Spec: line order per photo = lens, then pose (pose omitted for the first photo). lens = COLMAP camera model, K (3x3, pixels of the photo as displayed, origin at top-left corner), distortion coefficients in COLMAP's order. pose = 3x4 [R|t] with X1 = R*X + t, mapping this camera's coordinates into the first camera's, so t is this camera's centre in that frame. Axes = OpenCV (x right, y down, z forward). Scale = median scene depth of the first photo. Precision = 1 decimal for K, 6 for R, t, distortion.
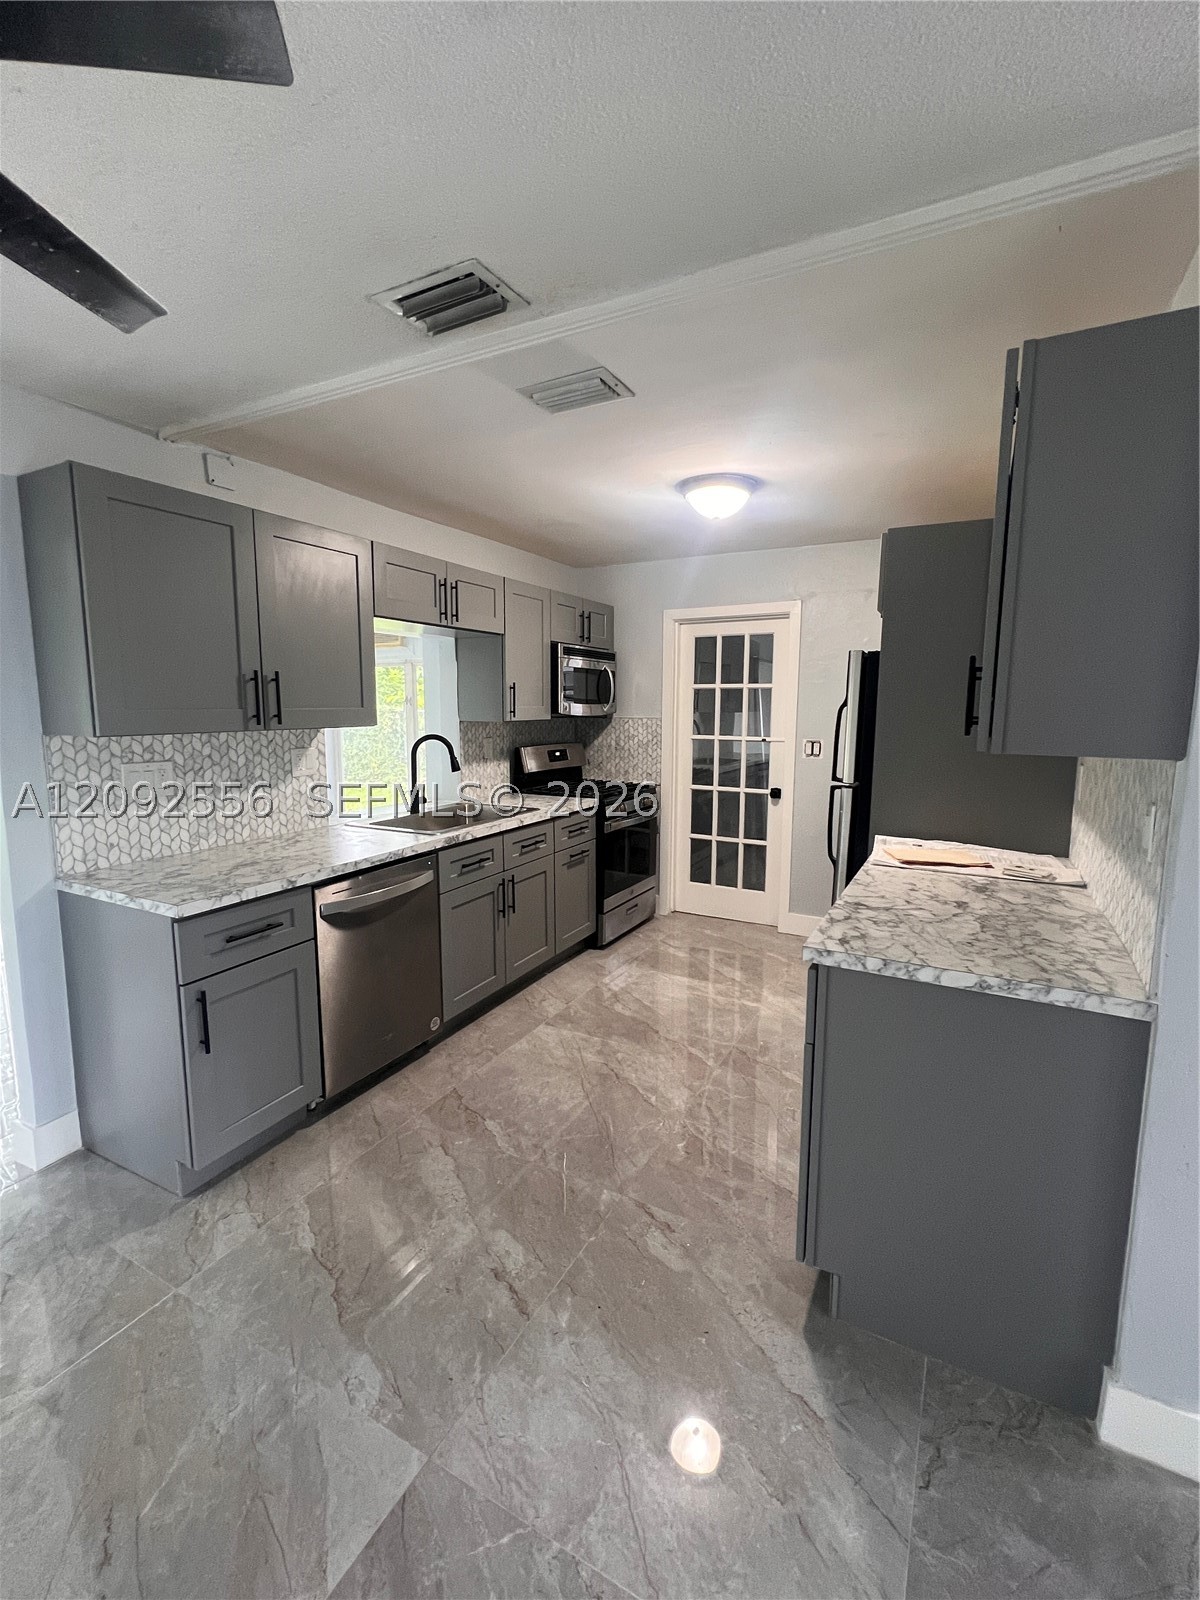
lens RADIAL K [[699.4, 0, 602.8], [0, 699.4, 795.7], [0, 0, 1]] dist [-0.000643, 0.000037]
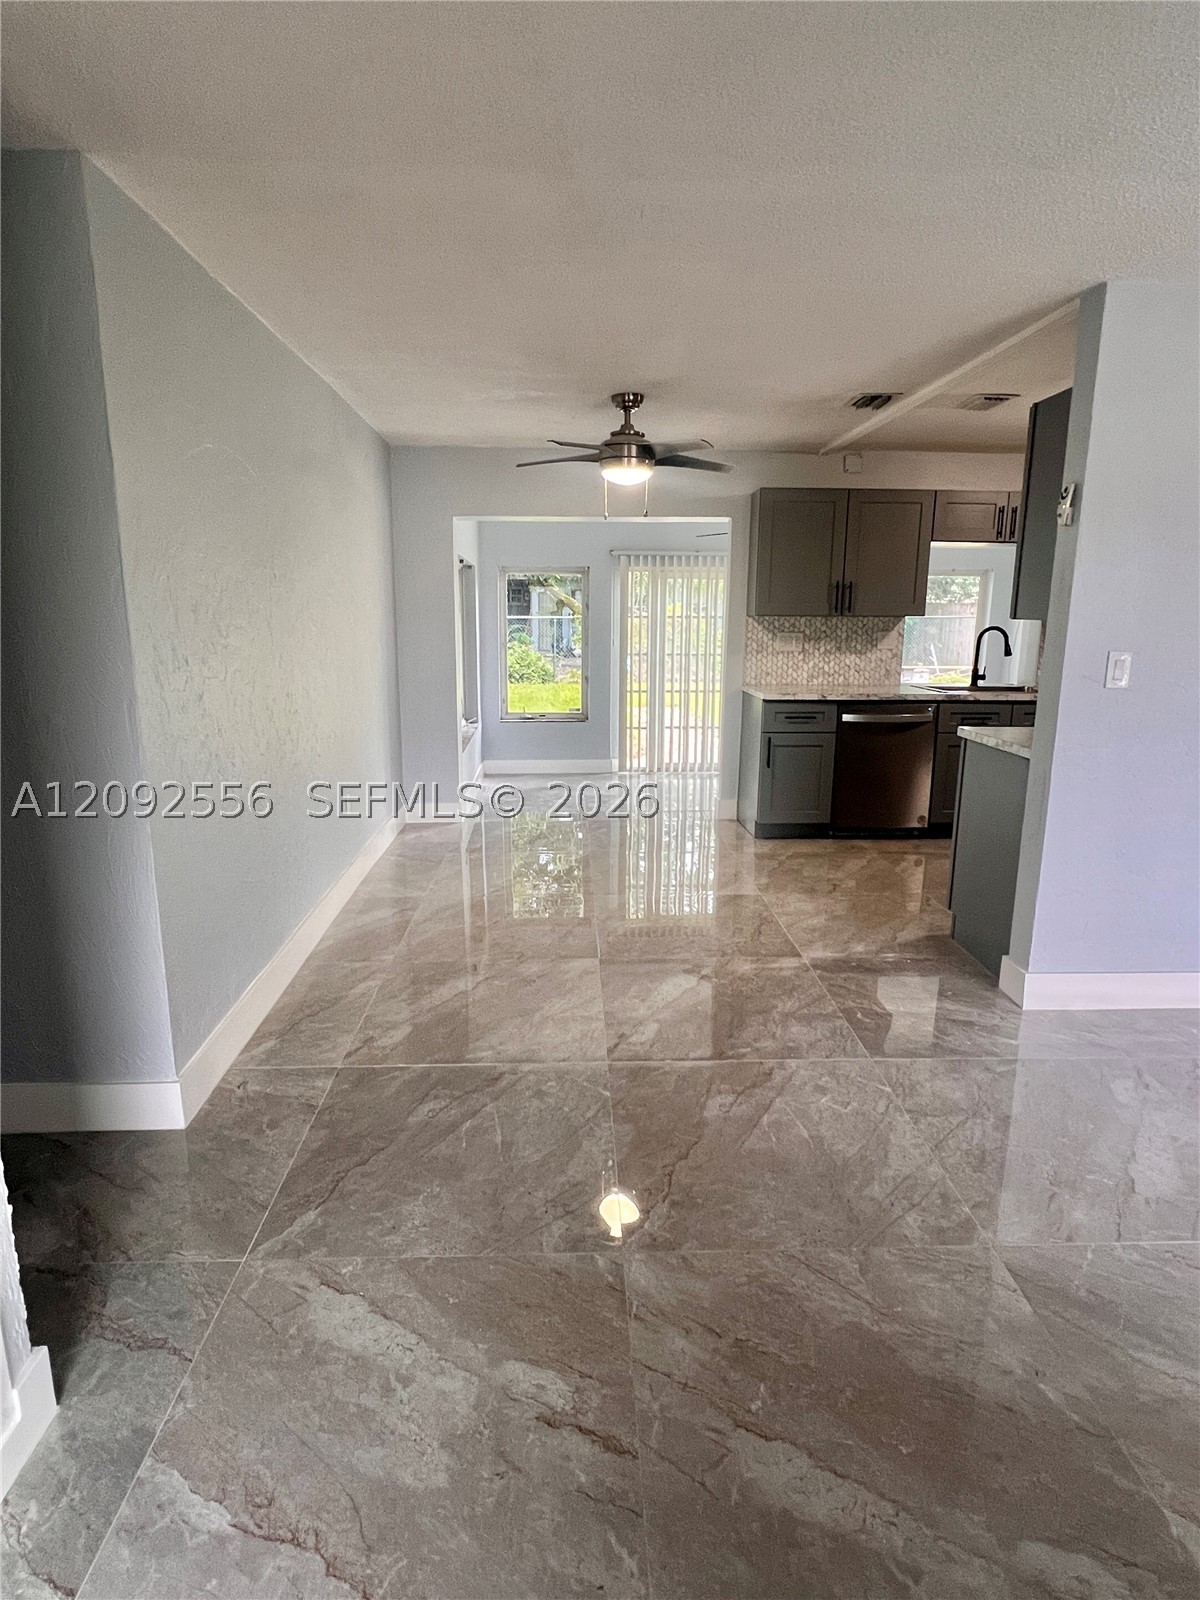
lens RADIAL K [[893.6, 0, 600.0], [0, 893.6, 800.0], [0, 0, 1]] dist [-0.001409, 0.000061]
pose [[0.504850, 0.180477, -0.844130, 1.038913], [-0.119993, 0.983078, 0.138420, 0.107918], [0.854827, 0.031408, 0.517962, -0.582842]]
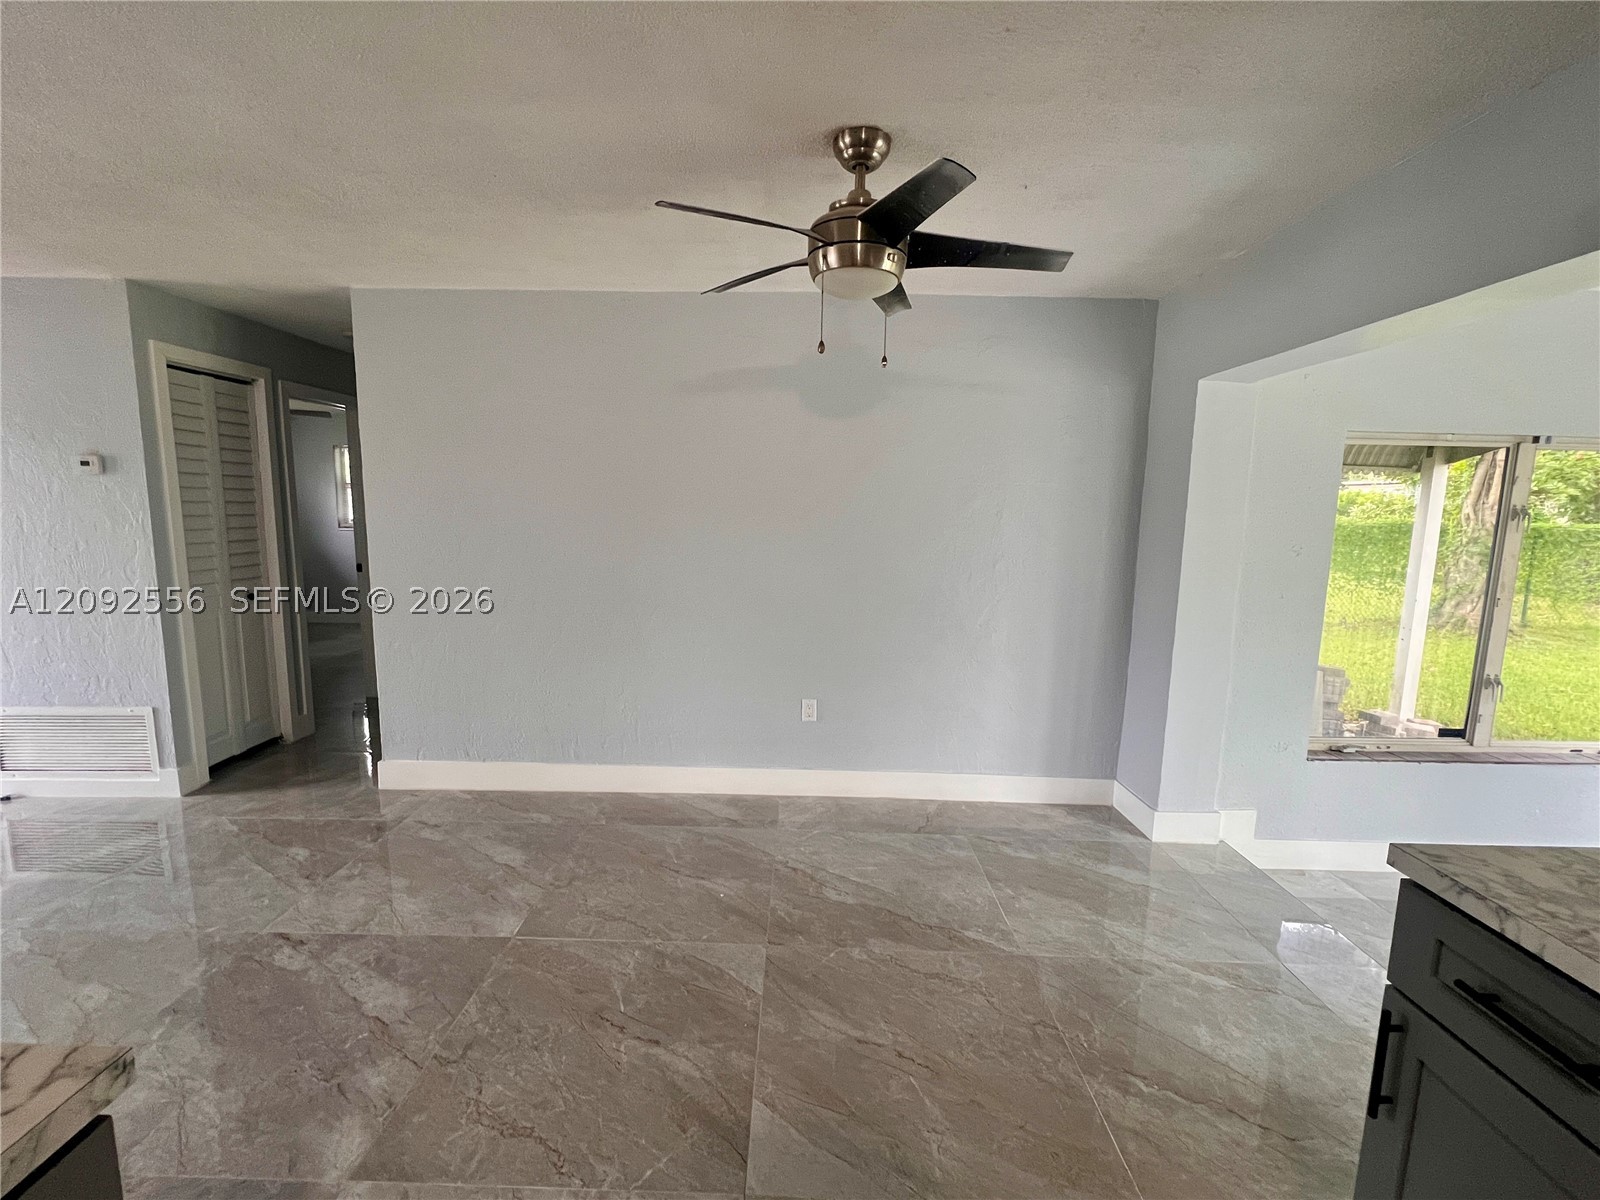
lens RADIAL K [[697.9, 0, 797.4], [0, 697.9, 617.2], [0, 0, 1]] dist [0.000959, 0.000214]
pose [[-0.886830, 0.051877, -0.459174, 0.060170], [-0.084560, 0.958681, 0.271626, -0.094087], [0.454293, 0.279714, -0.845800, 0.814985]]
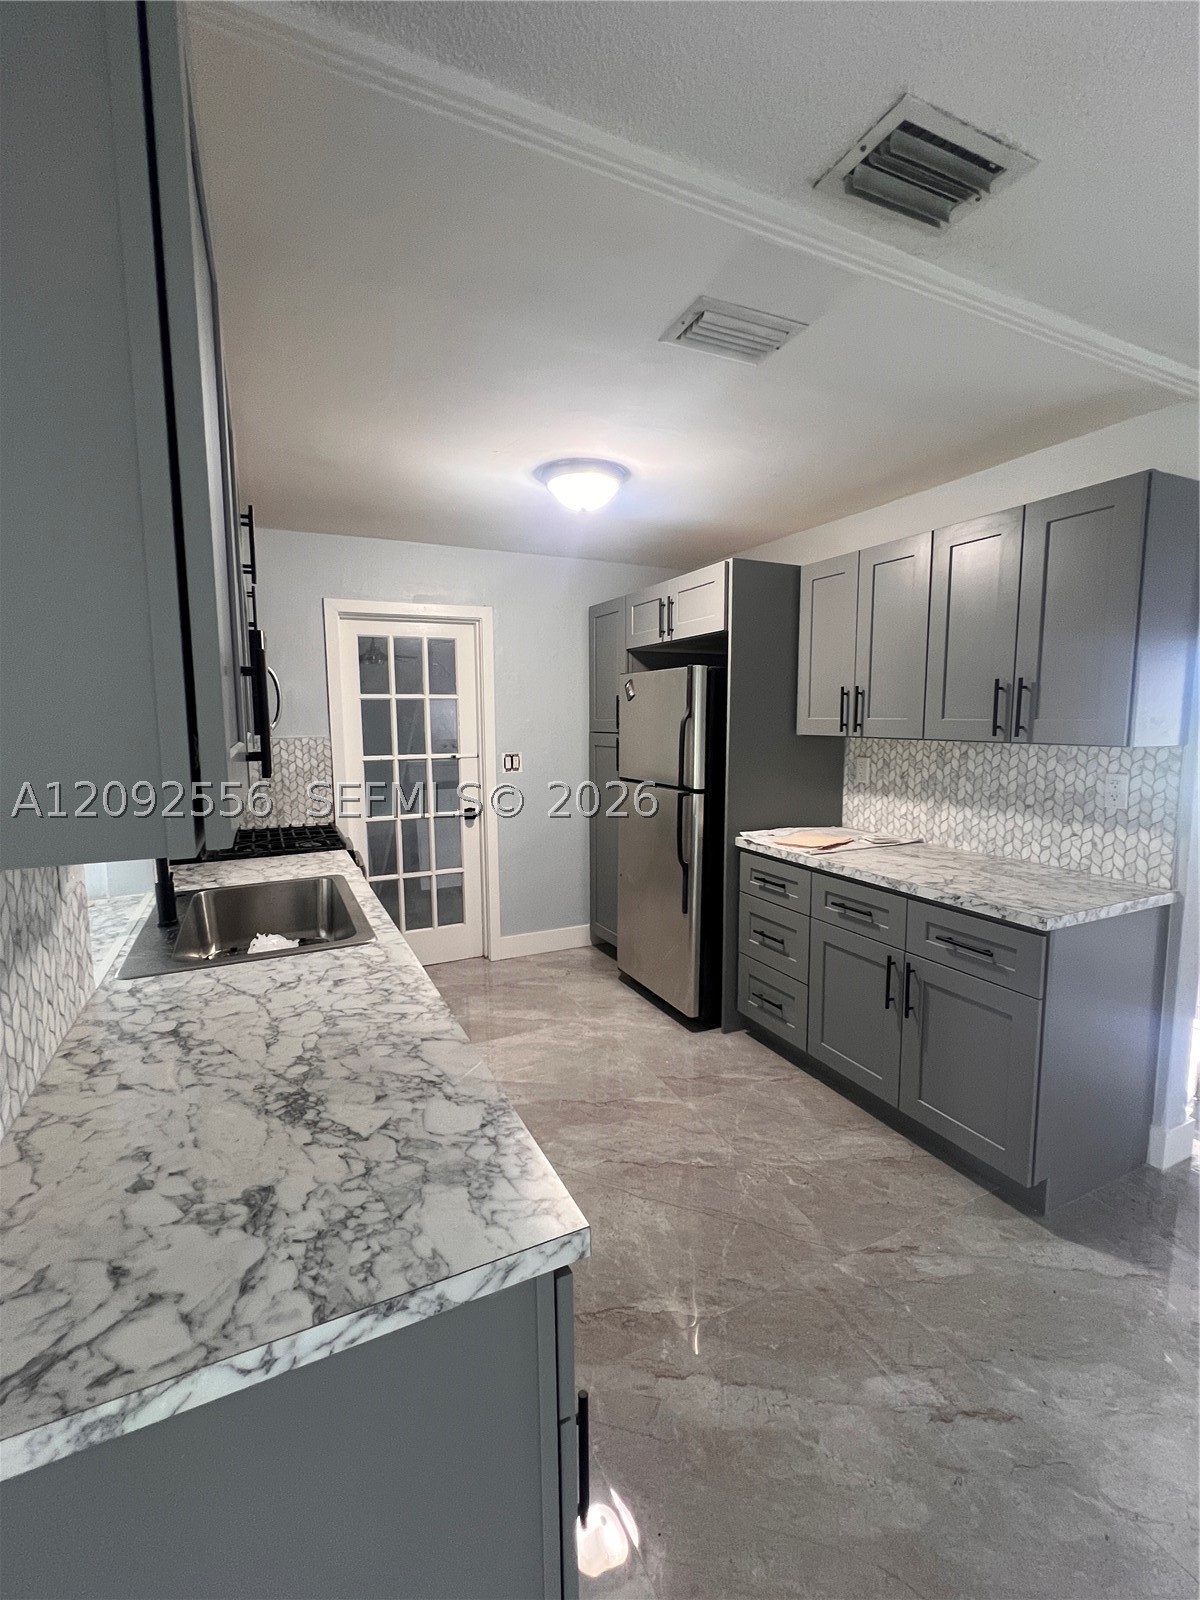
lens RADIAL K [[697.9, 0, 603.1], [0, 697.9, 797.1], [0, 0, 1]] dist [0.000959, 0.000214]
pose [[0.590311, -0.104039, 0.800443, -0.609158], [0.115782, 0.992318, 0.043591, -0.071691], [-0.798829, 0.066945, 0.597822, 0.495891]]
